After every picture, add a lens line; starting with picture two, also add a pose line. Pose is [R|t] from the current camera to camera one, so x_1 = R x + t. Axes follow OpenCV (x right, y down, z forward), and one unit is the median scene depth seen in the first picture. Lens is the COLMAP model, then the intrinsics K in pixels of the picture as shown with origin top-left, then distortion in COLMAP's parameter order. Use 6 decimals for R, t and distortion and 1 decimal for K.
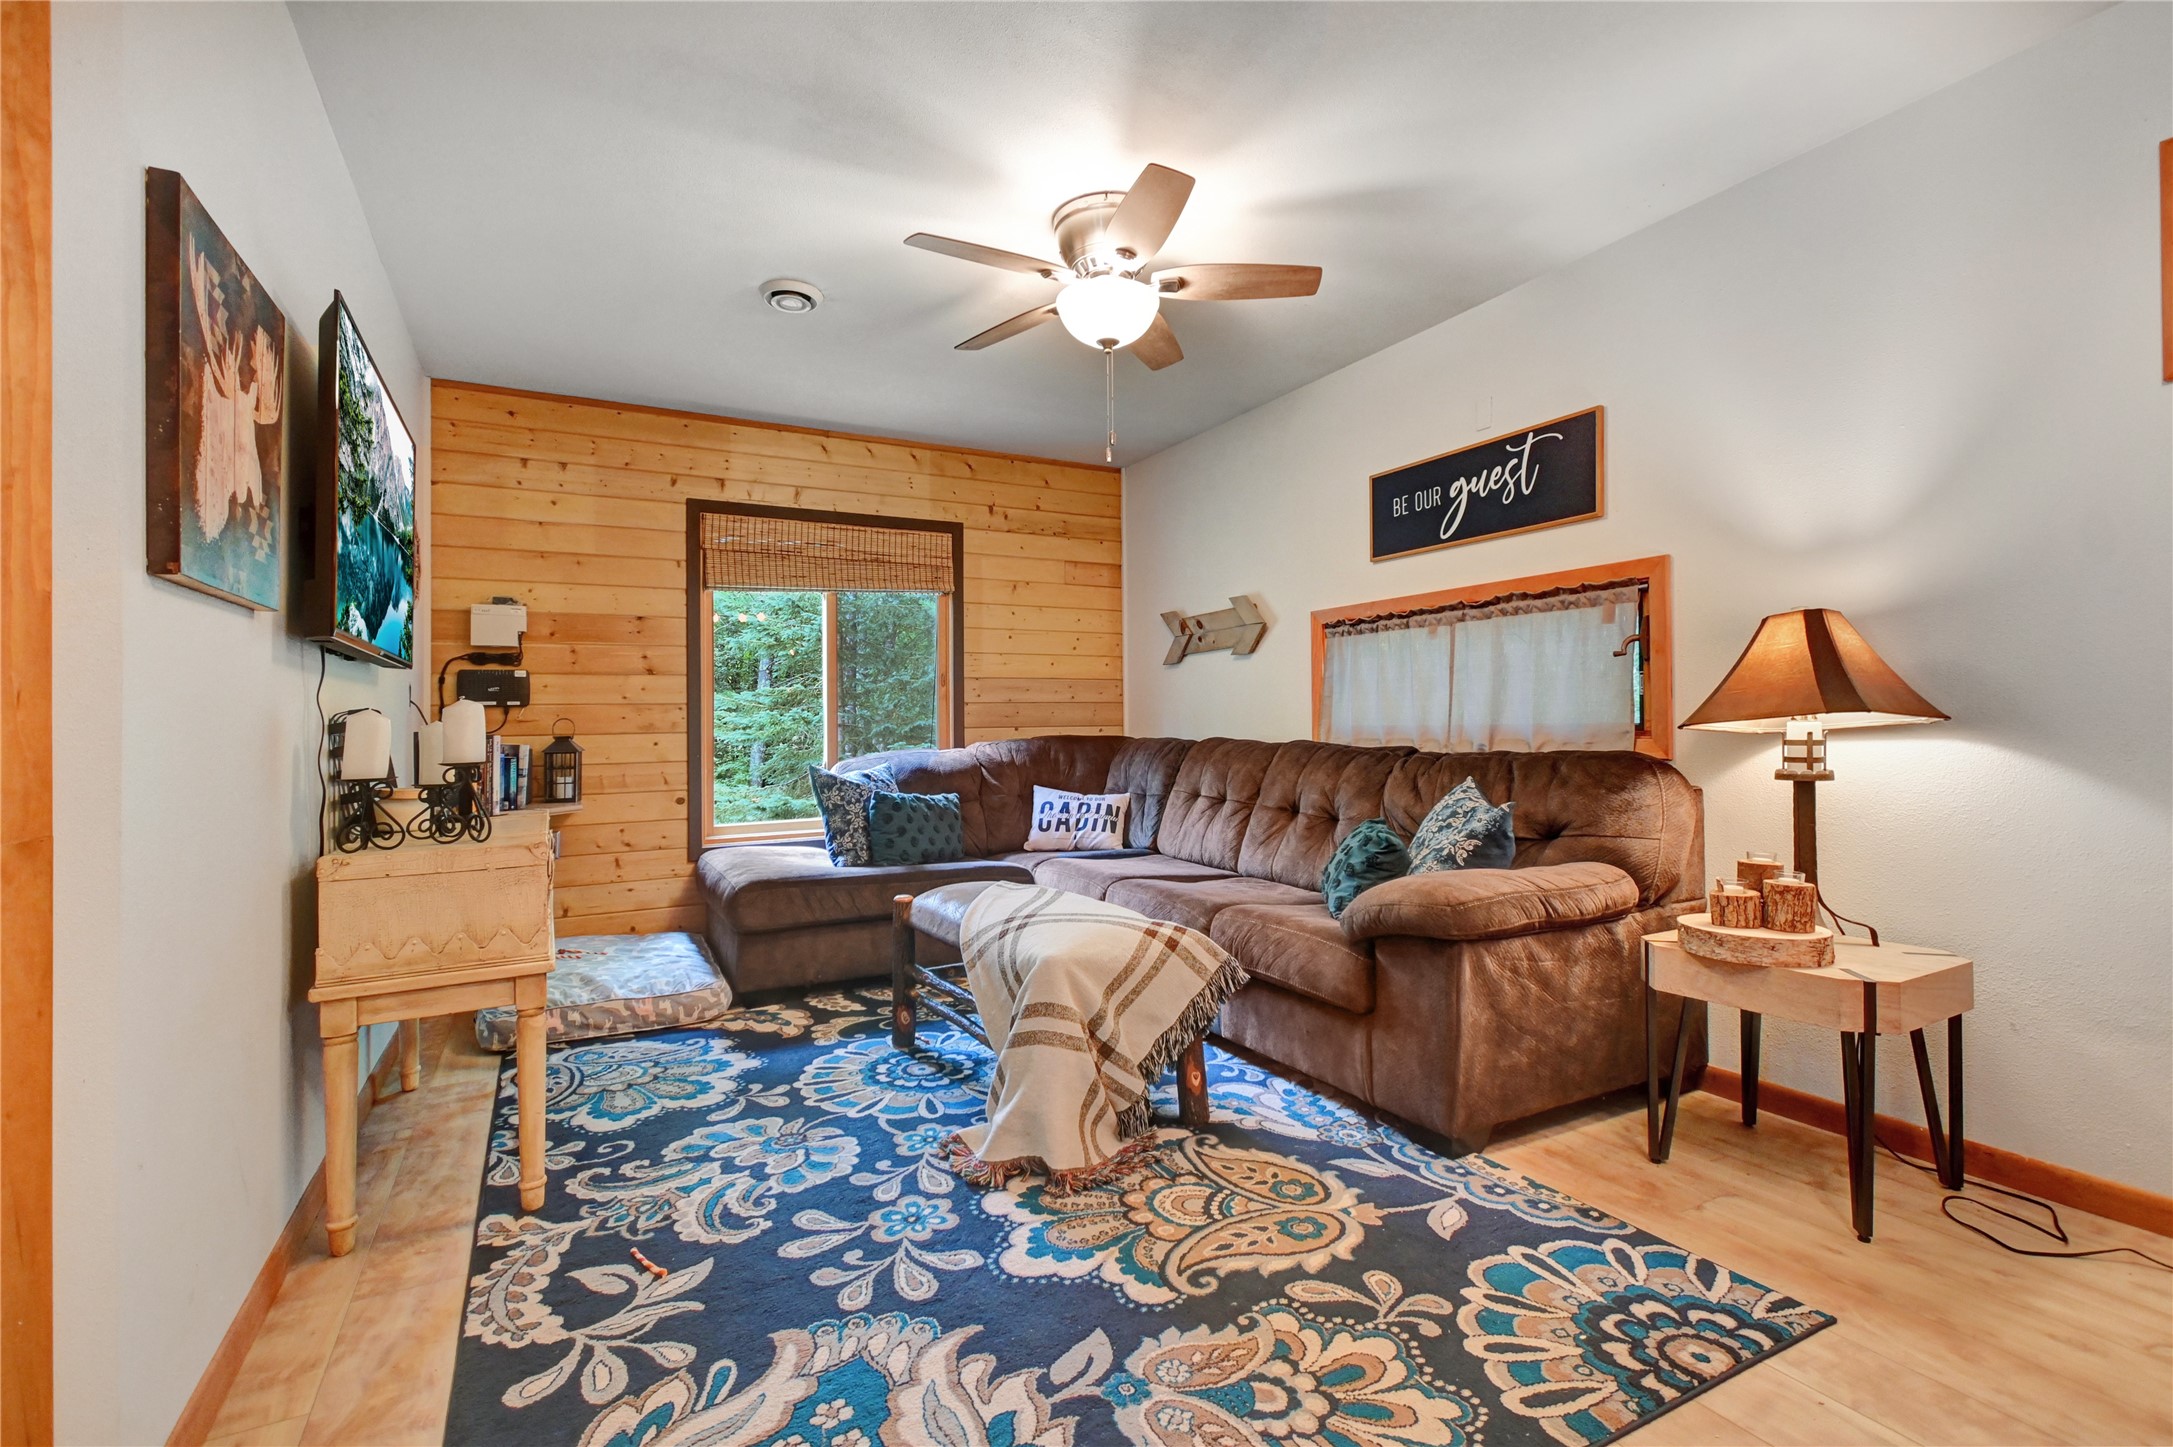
lens RADIAL K [[974.2, 0, 1106.3], [0, 974.2, 714.4], [0, 0, 1]] dist [0.008818, -0.000570]
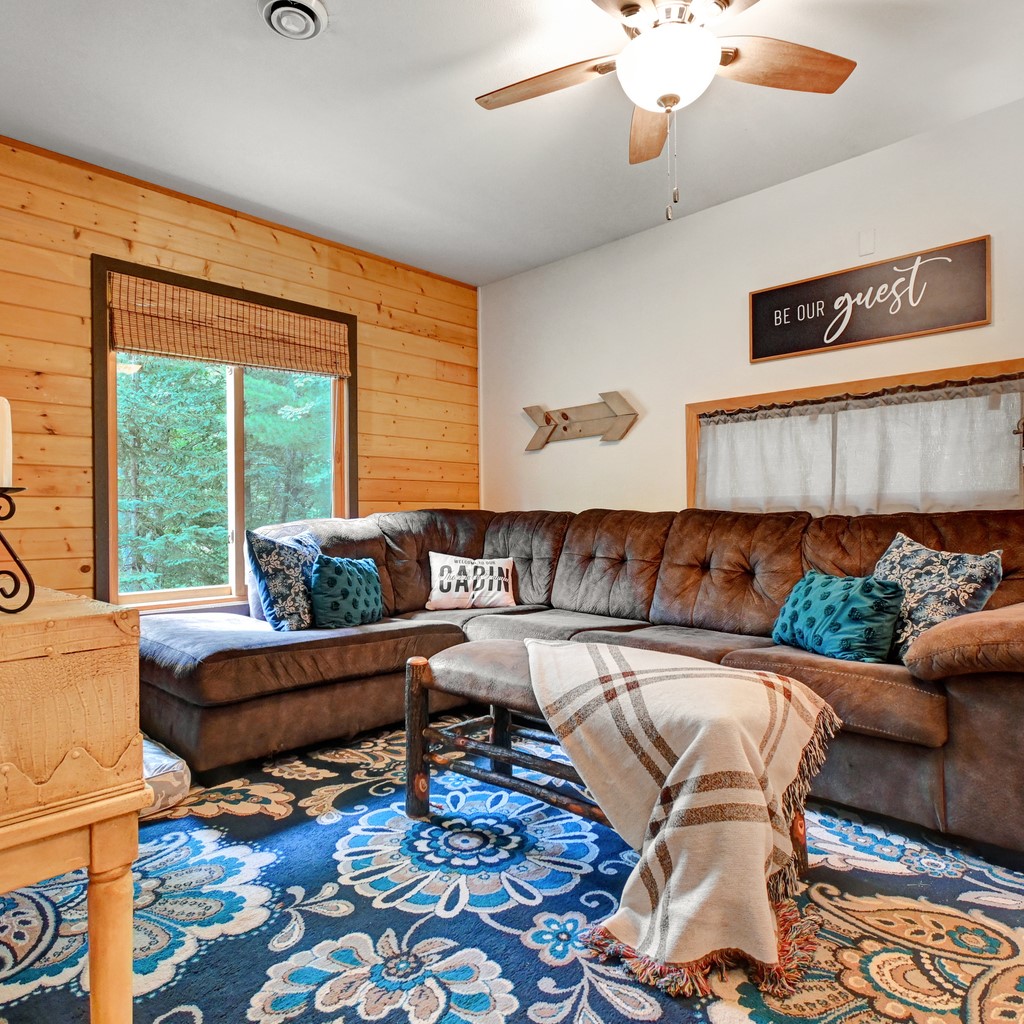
lens RADIAL K [[680.8, 0, 512.0], [0, 680.8, 512.0], [0, 0, 1]] dist [0.005567, -0.001208]
pose [[0.957299, 0.009056, 0.288958, -0.312219], [-0.008109, 0.999957, -0.004472, 0.044239], [-0.288987, 0.001938, 0.957331, 0.328105]]
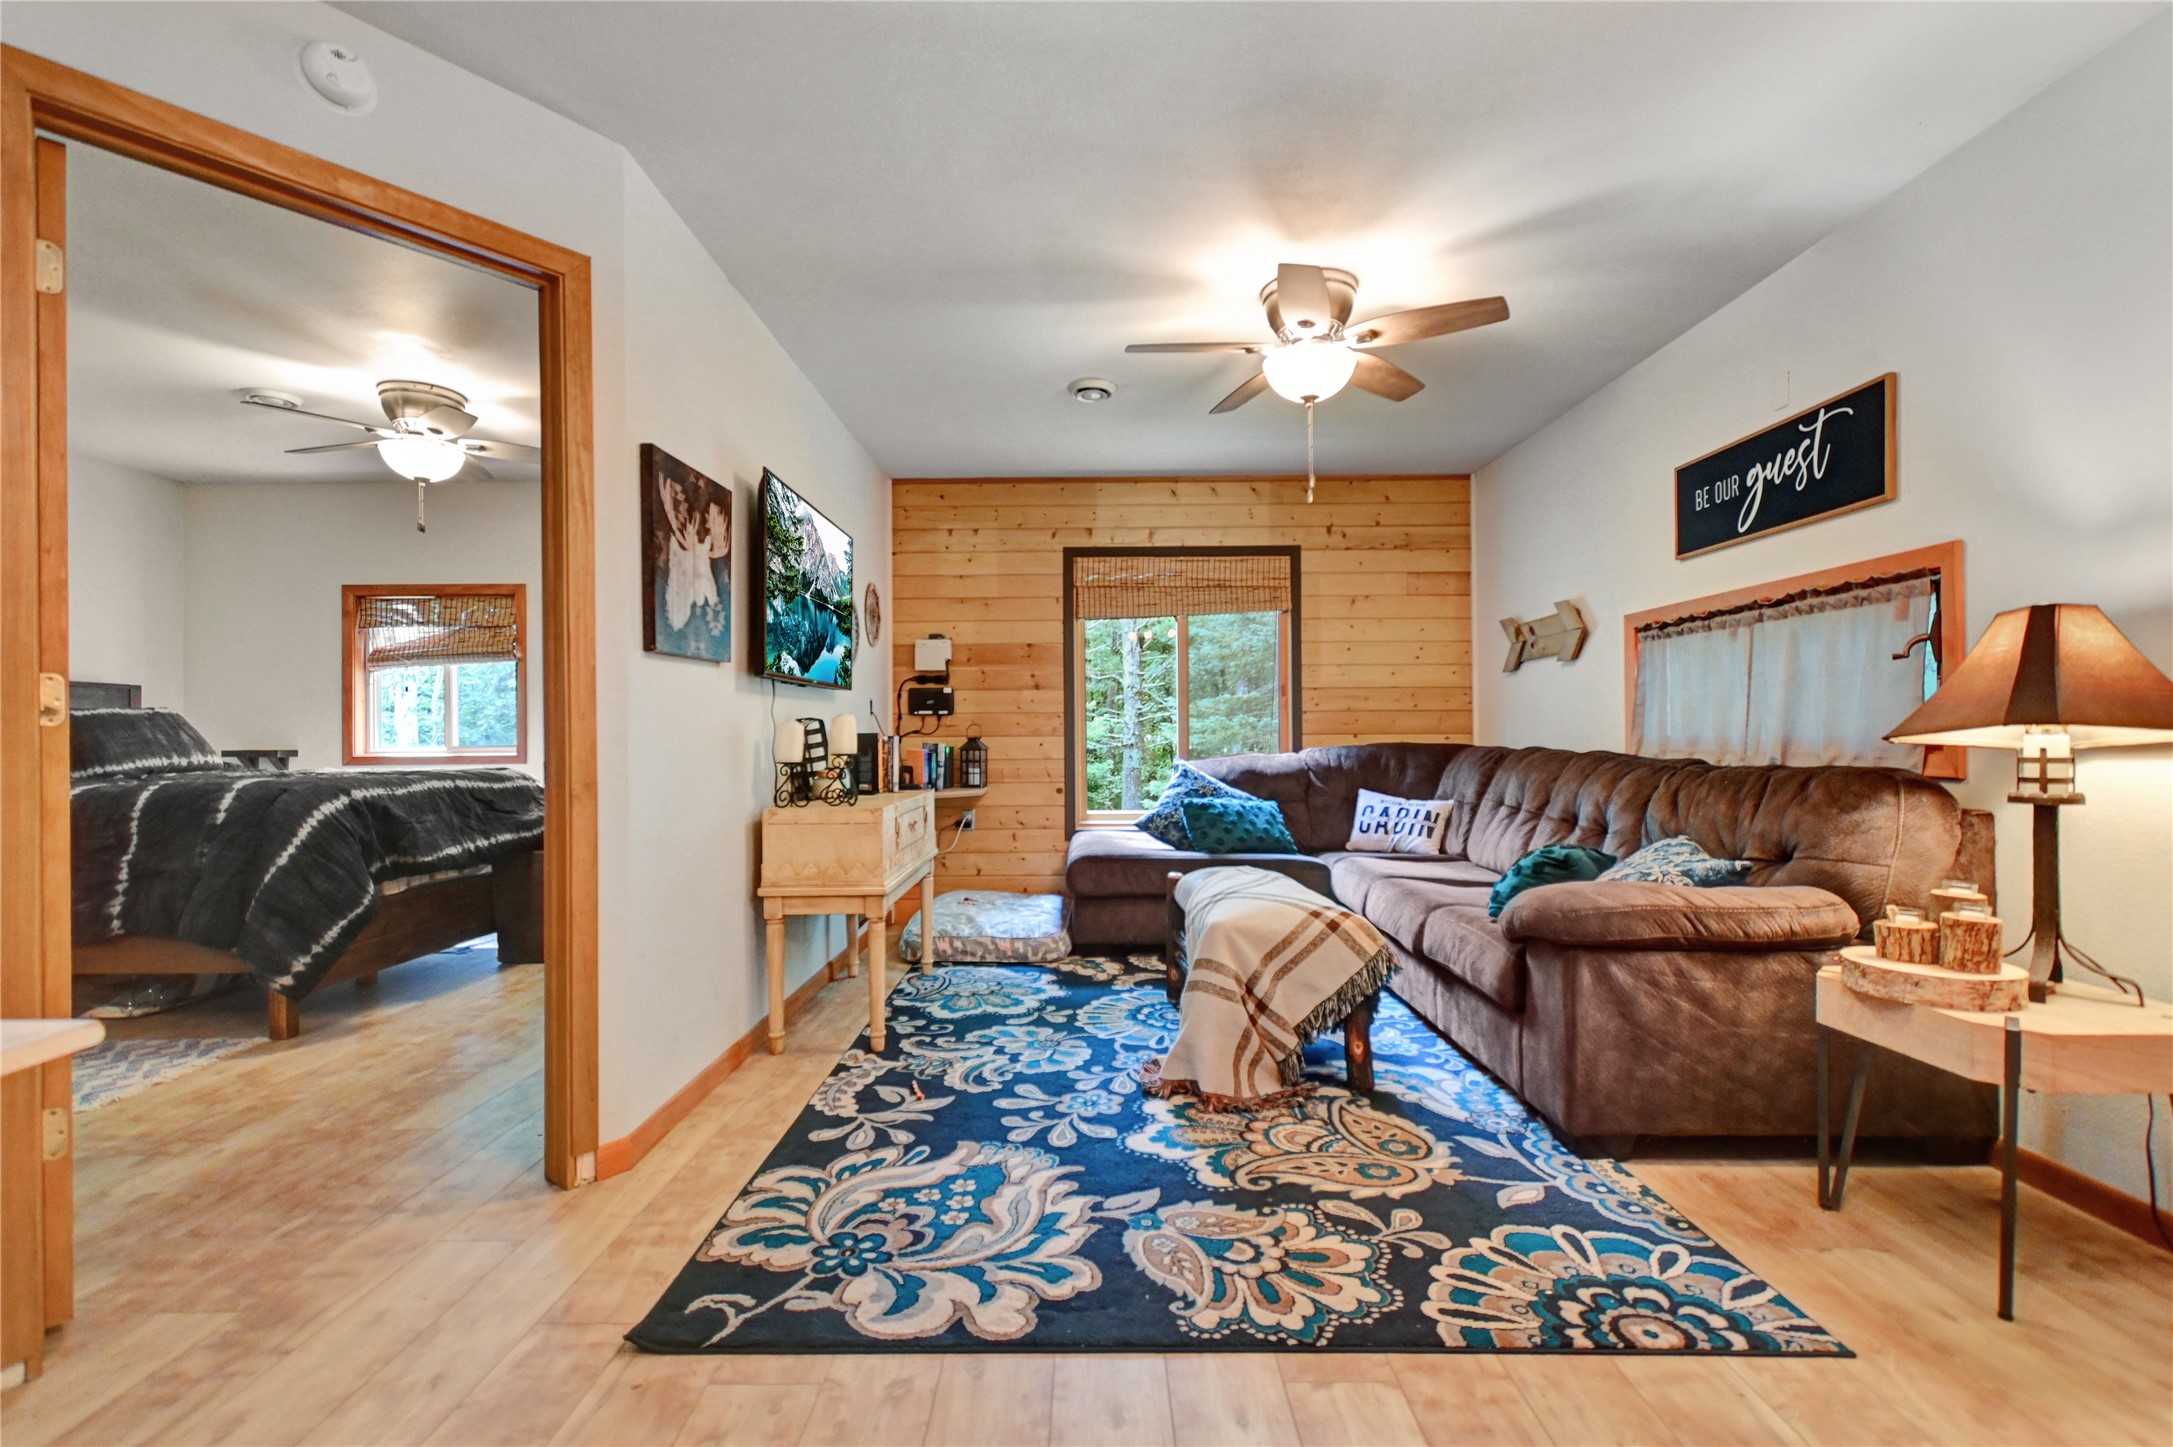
lens RADIAL K [[999.0, 0, 1112.6], [0, 999.0, 723.5], [0, 0, 1]] dist [0.001328, -0.000212]
pose [[0.877722, 0.003865, -0.479154, 0.310209], [-0.002051, 0.999989, 0.004308, -0.004063], [0.479165, -0.002798, 0.877720, -0.115218]]
